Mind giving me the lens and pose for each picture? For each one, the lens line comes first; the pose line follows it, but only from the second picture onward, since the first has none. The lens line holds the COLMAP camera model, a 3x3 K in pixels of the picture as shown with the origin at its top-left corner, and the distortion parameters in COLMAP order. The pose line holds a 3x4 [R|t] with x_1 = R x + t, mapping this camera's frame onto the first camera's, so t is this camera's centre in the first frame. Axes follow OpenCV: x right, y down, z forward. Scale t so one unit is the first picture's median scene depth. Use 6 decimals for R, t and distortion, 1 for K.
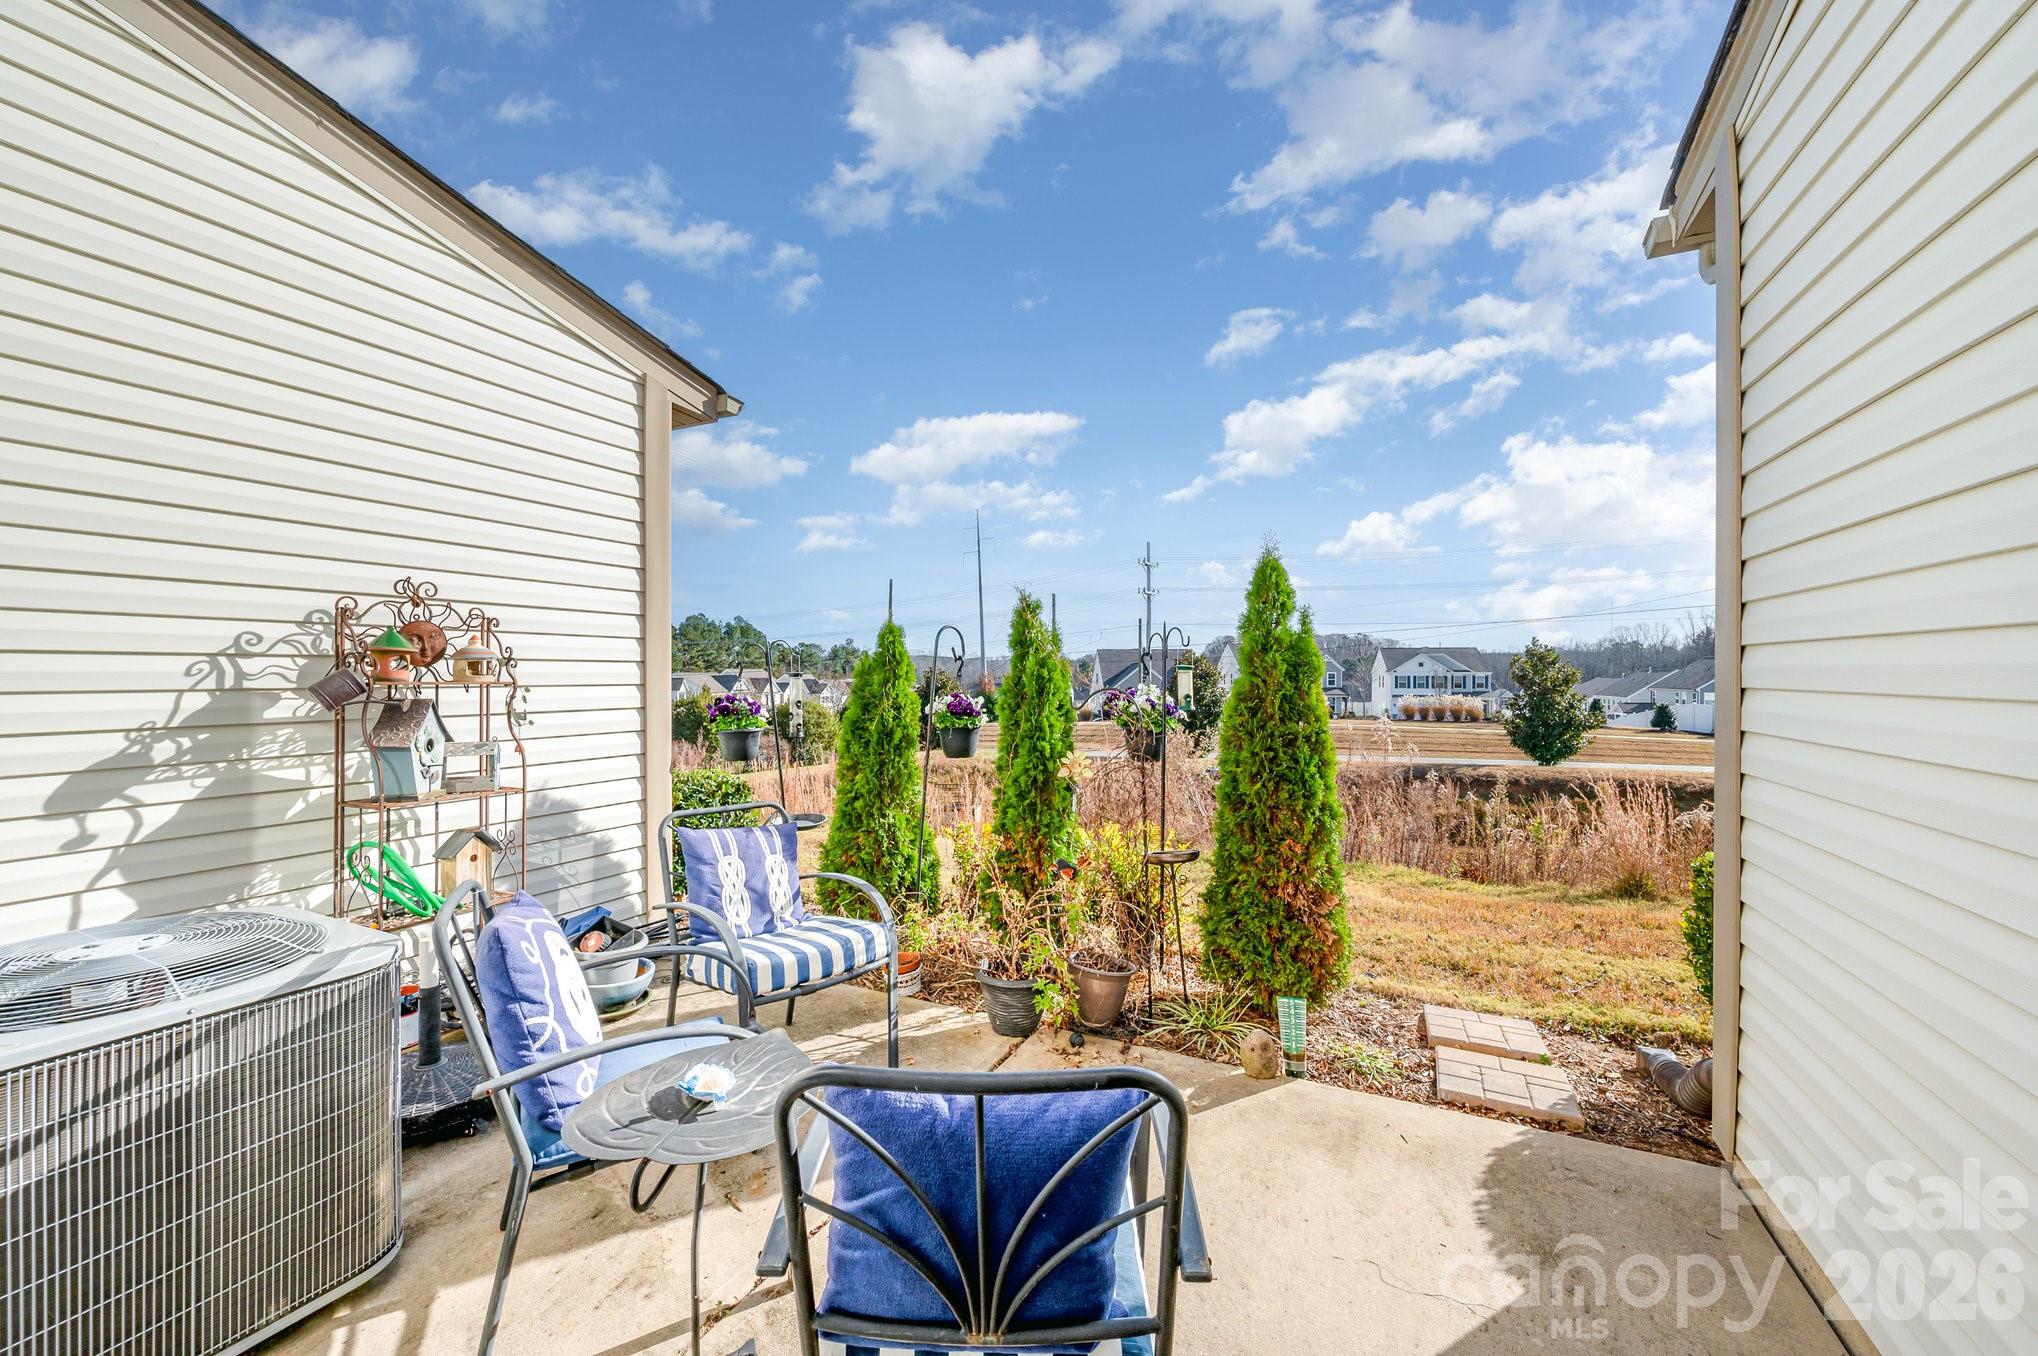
lens RADIAL K [[818.0, 0, 1019.0], [0, 818.0, 678.0], [0, 0, 1]] dist [-0.000282, -0.000035]
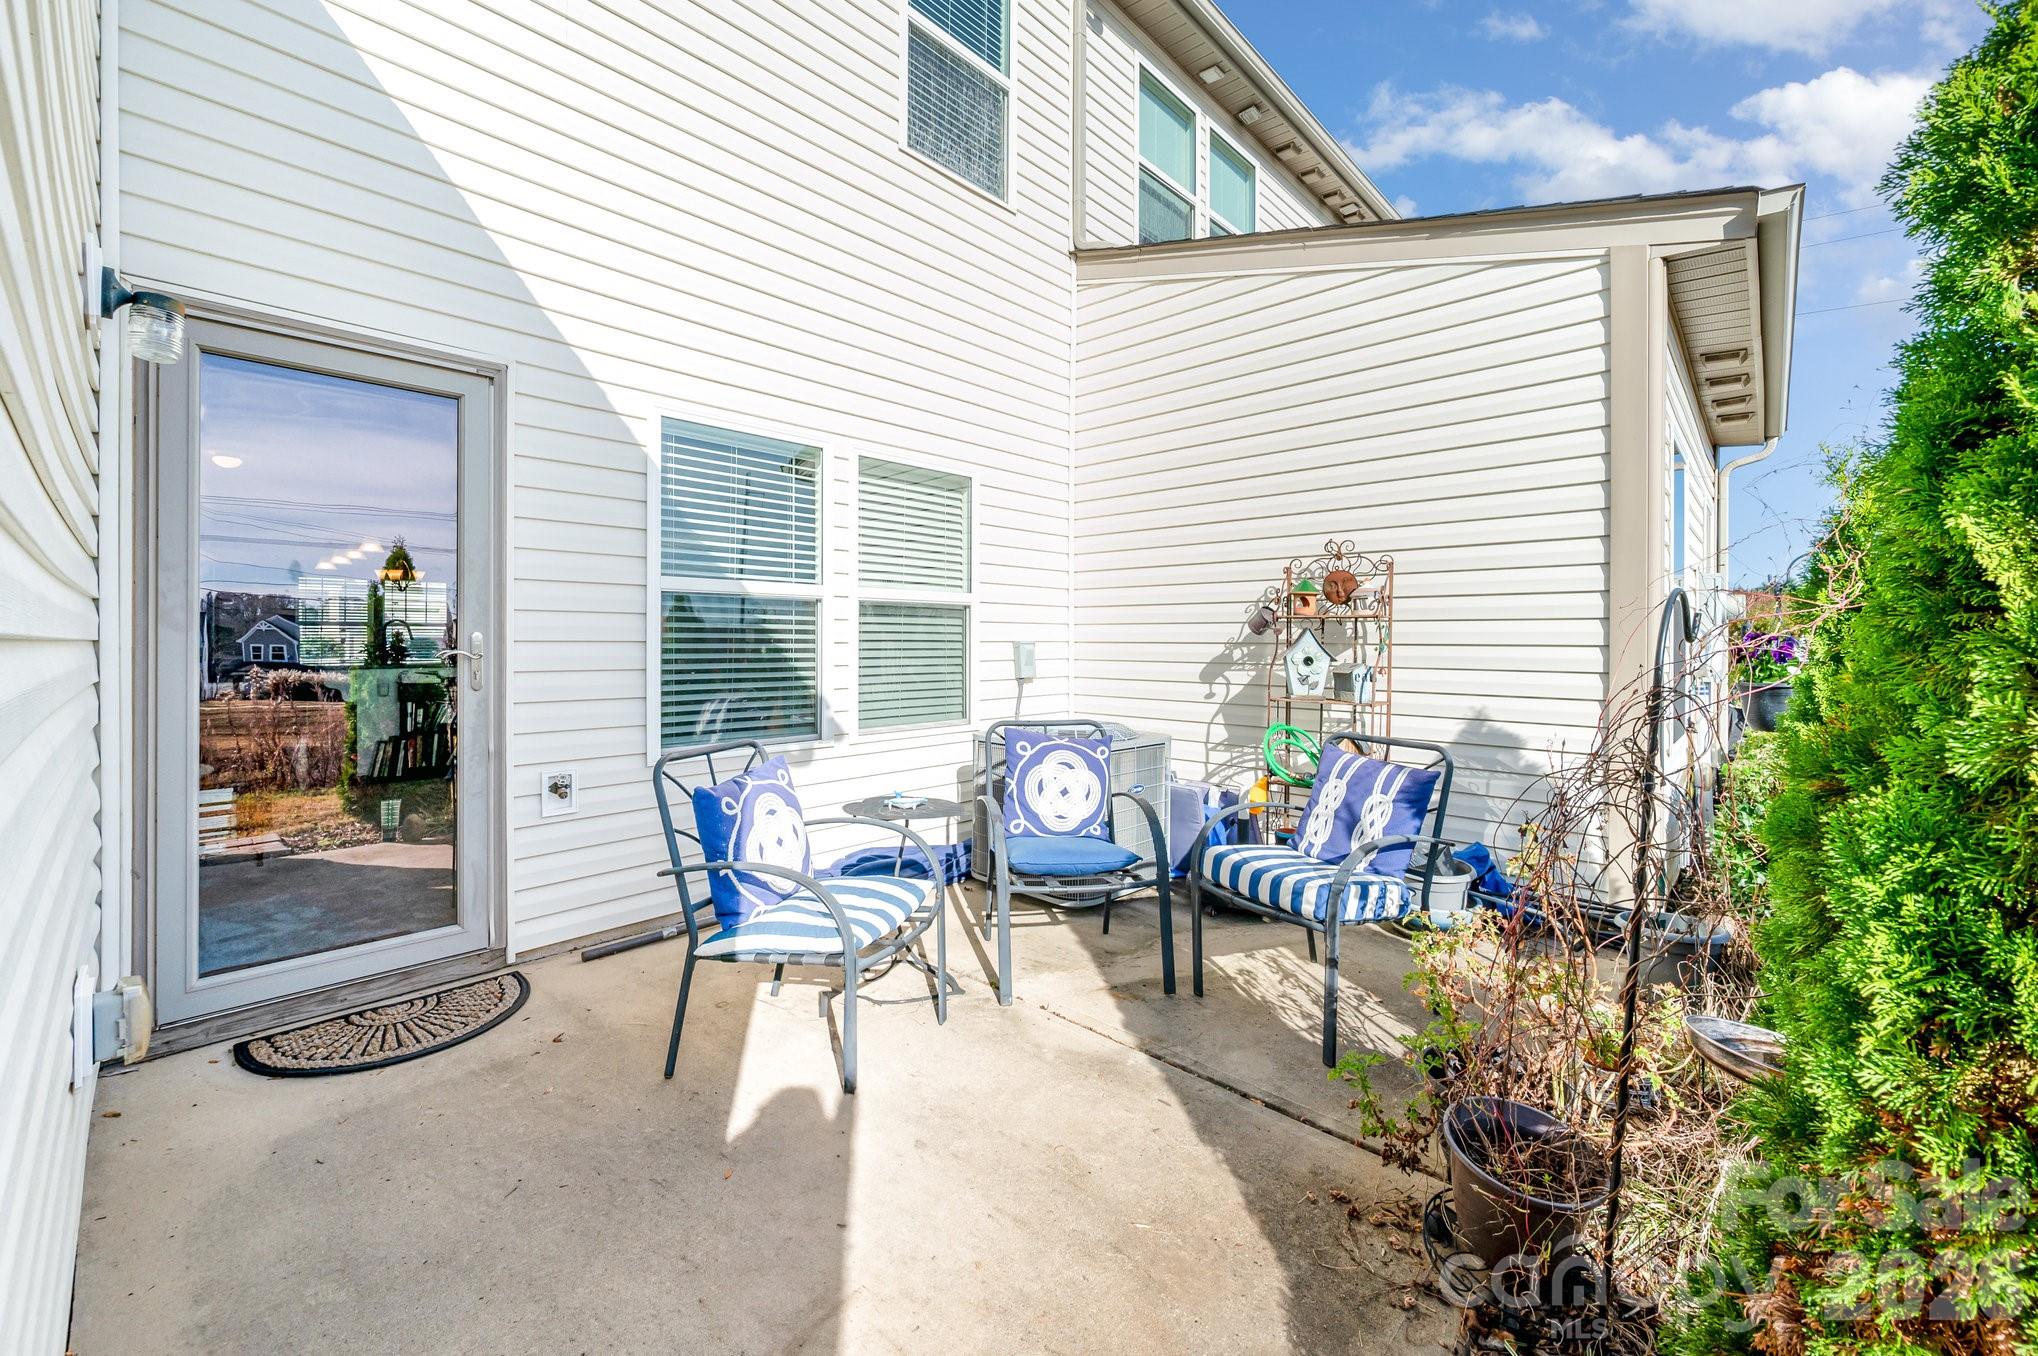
lens RADIAL K [[816.2, 0, 1019.1], [0, 816.2, 632.5], [0, 0, 1]] dist [-0.000038, -0.000005]
pose [[-0.309455, -0.000264, -0.950914, 0.829080], [-0.001985, 0.999998, 0.000369, 0.038171], [0.950912, 0.002001, -0.309455, 1.075002]]
